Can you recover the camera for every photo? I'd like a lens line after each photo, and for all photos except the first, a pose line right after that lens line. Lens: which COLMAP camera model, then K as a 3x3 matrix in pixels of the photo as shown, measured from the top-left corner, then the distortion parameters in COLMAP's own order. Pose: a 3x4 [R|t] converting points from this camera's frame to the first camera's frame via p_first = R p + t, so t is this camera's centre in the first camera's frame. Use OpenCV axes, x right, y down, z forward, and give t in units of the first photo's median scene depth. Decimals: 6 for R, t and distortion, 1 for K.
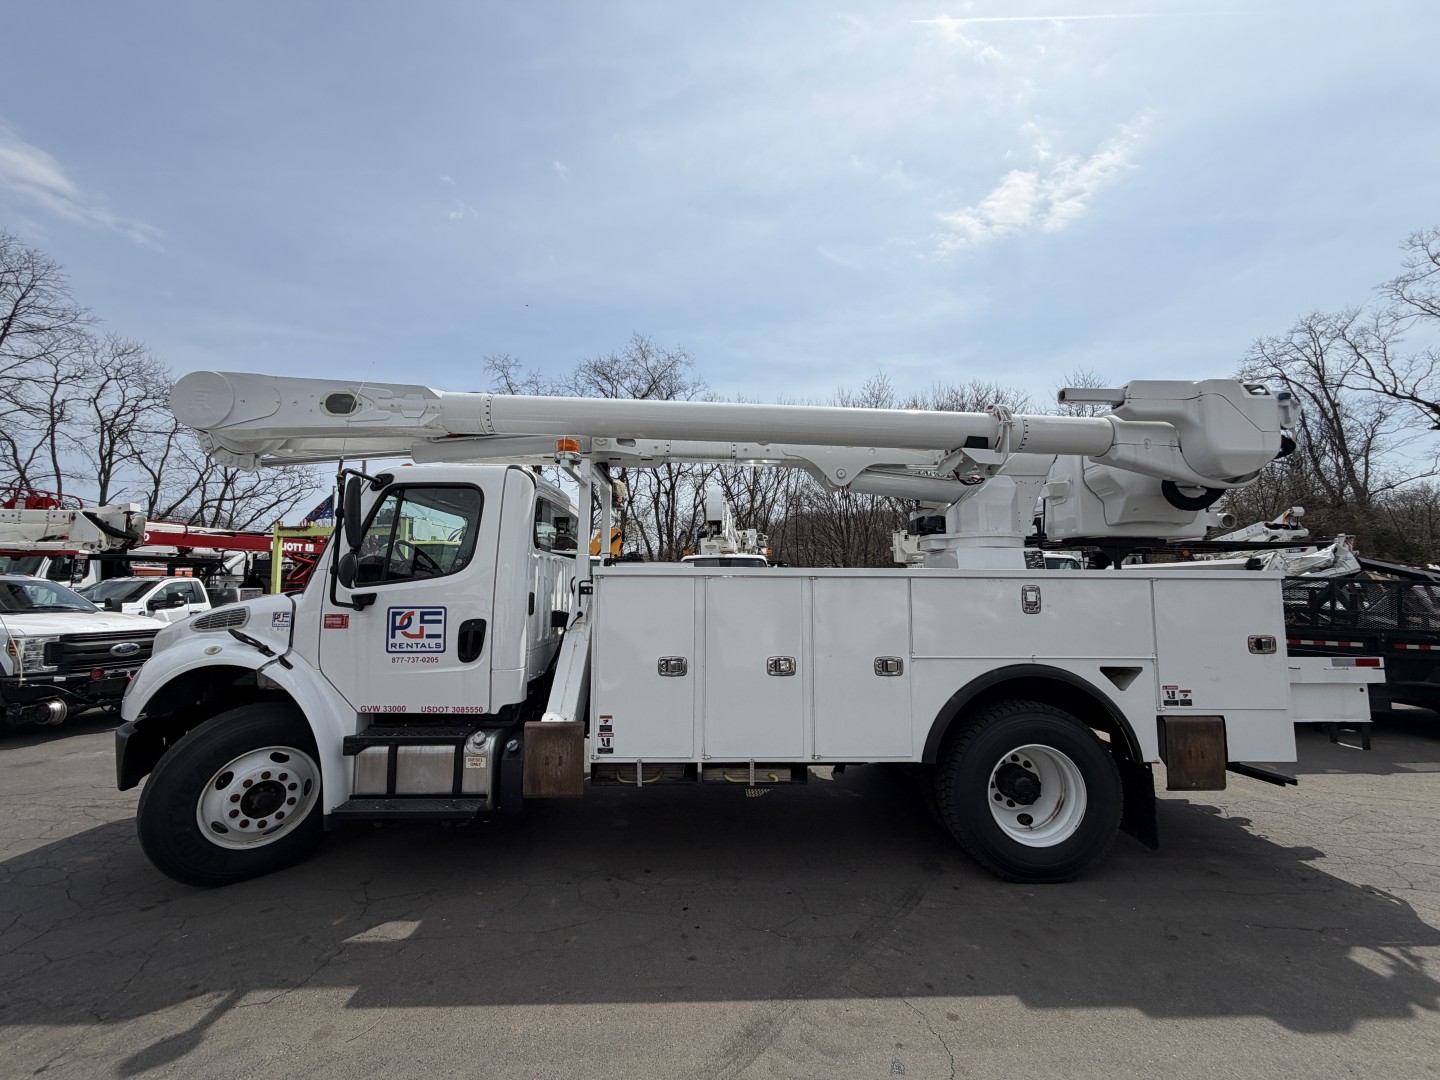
lens RADIAL K [[571.5, 0, 720.0], [0, 571.5, 540.0], [0, 0, 1]] dist [0.000835, -0.000438]
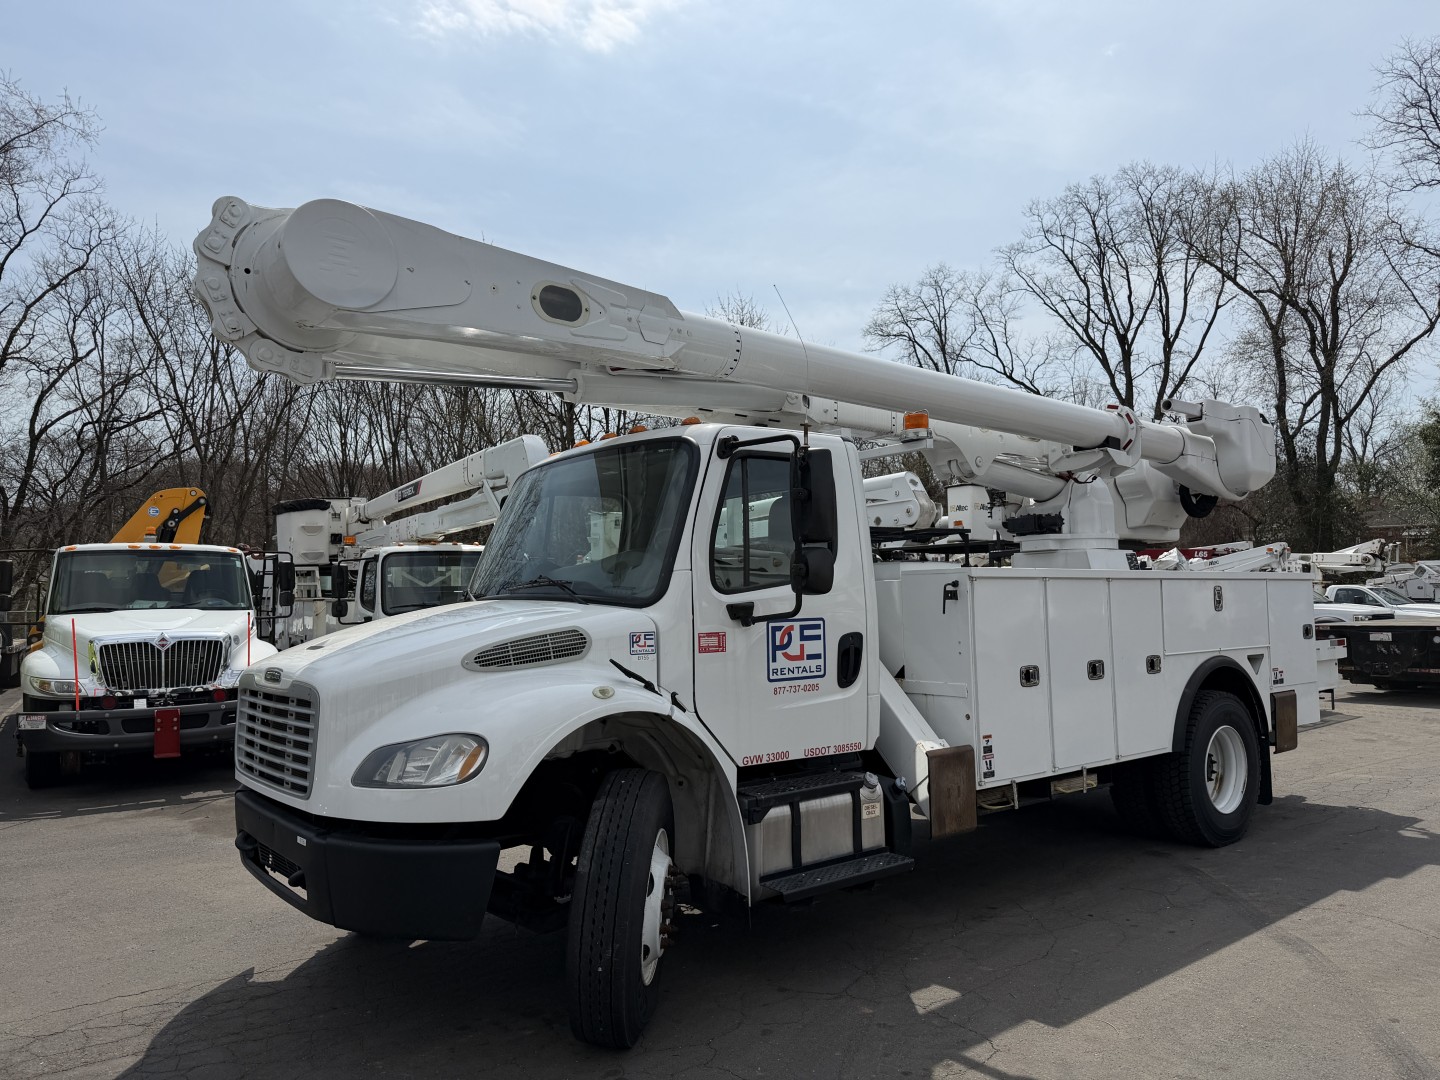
lens RADIAL K [[1023.1, 0, 720.0], [0, 1023.1, 540.0], [0, 0, 1]] dist [0.094037, -0.140672]
pose [[0.788179, 0.020508, 0.615104, -1.459226], [-0.032479, 0.999438, 0.008296, 0.005243], [-0.614588, -0.026517, 0.788403, 0.001244]]
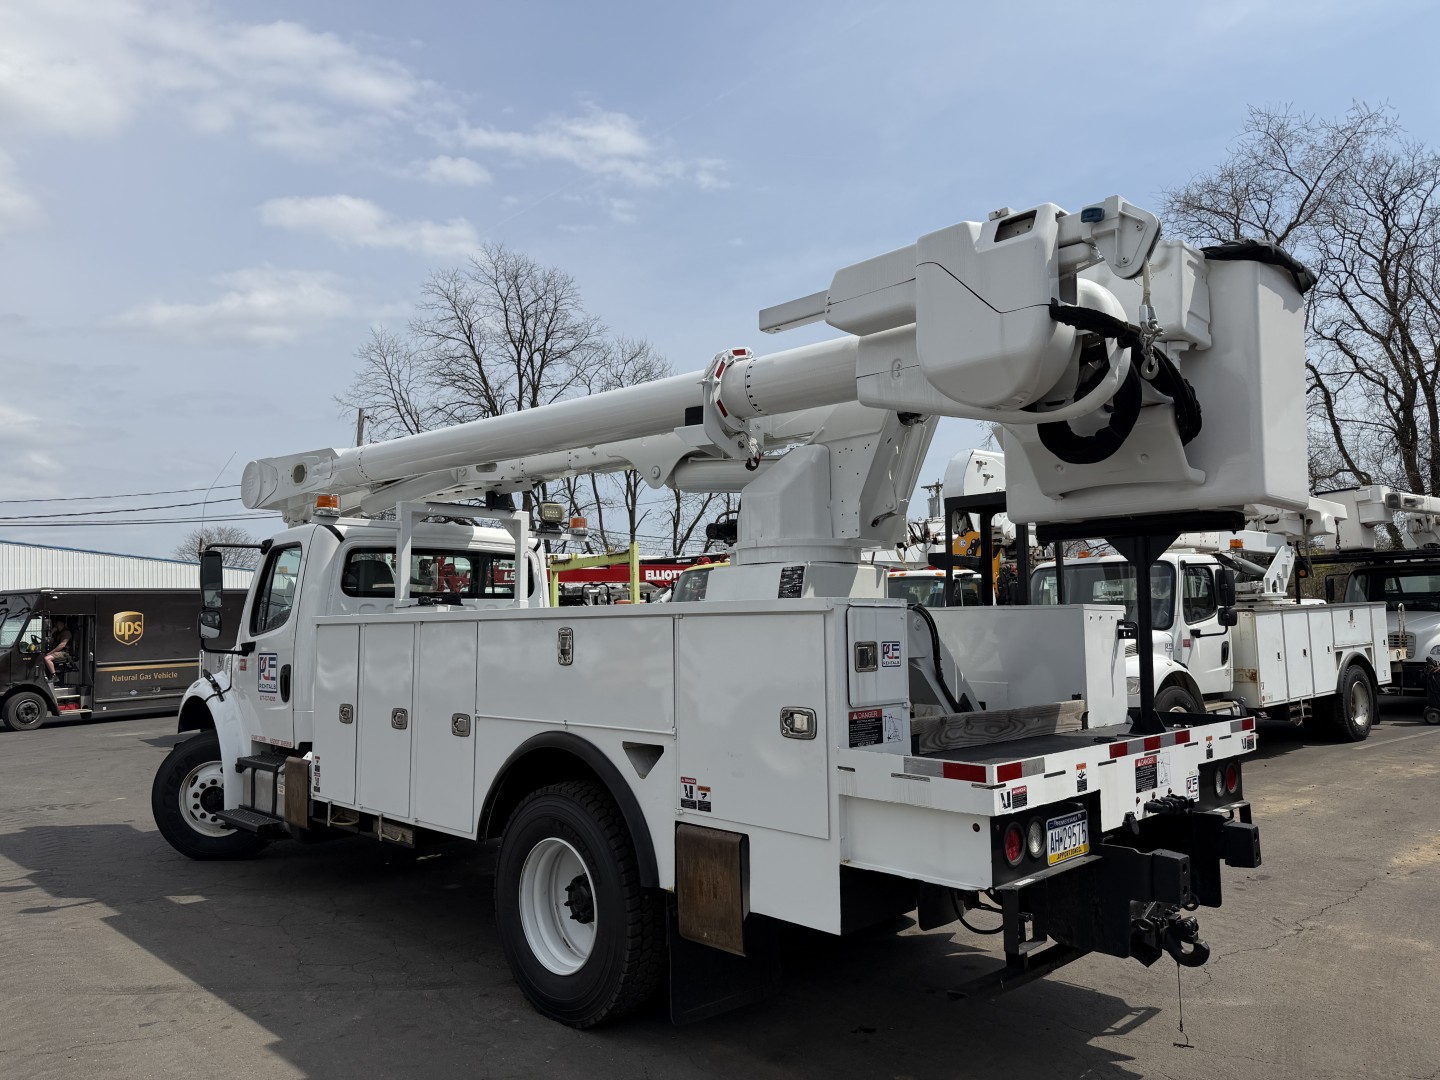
lens RADIAL K [[1000.9, 0, 720.0], [0, 1000.9, 540.0], [0, 0, 1]] dist [0.115428, -0.166092]
pose [[0.688786, -0.074966, -0.721078, 1.659005], [0.082759, 0.996268, -0.024523, 0.013562], [0.720225, -0.042785, 0.692420, 0.233549]]
